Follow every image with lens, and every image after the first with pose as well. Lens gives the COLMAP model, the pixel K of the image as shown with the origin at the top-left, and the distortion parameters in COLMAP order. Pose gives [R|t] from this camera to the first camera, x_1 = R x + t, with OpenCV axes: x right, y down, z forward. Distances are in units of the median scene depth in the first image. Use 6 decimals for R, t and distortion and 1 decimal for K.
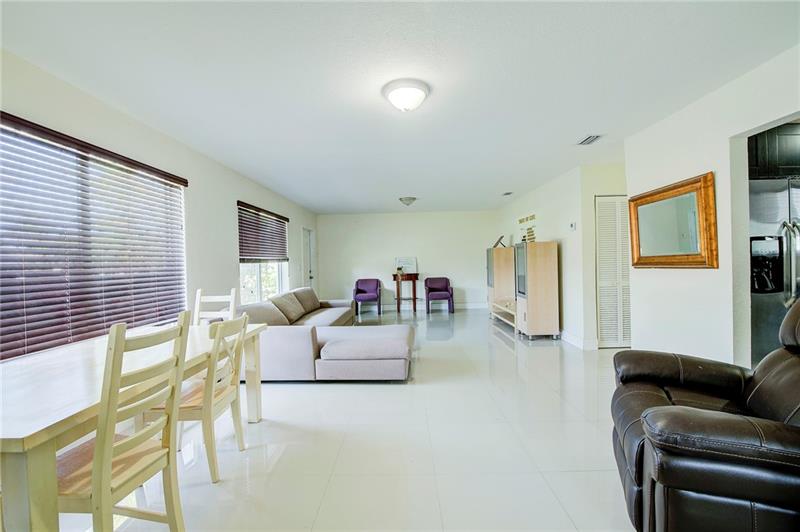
lens RADIAL K [[345.8, 0, 399.5], [0, 345.8, 264.8], [0, 0, 1]] dist [0.000494, 0.000007]
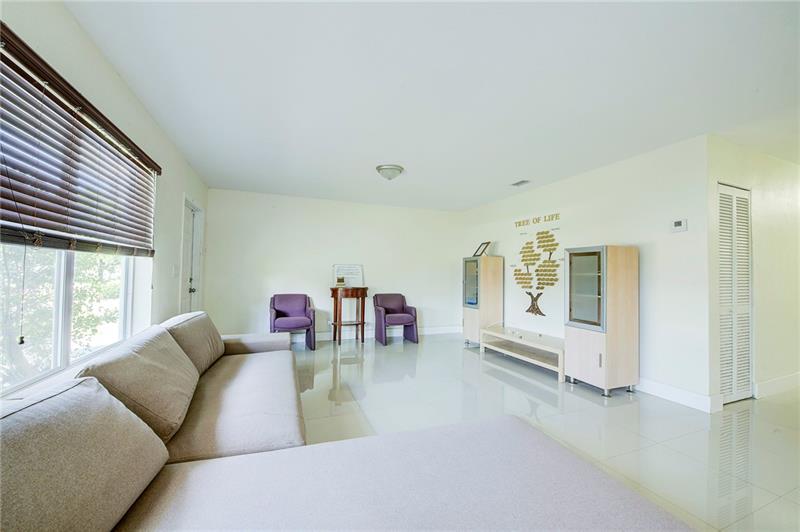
lens RADIAL K [[318.6, 0, 400.8], [0, 318.6, 265.6], [0, 0, 1]] dist [-0.016889, -0.000306]
pose [[0.924571, 0.050249, 0.377681, -0.131634], [-0.034241, 0.998212, -0.048985, 0.009497], [-0.379468, 0.032358, 0.924639, 0.366525]]
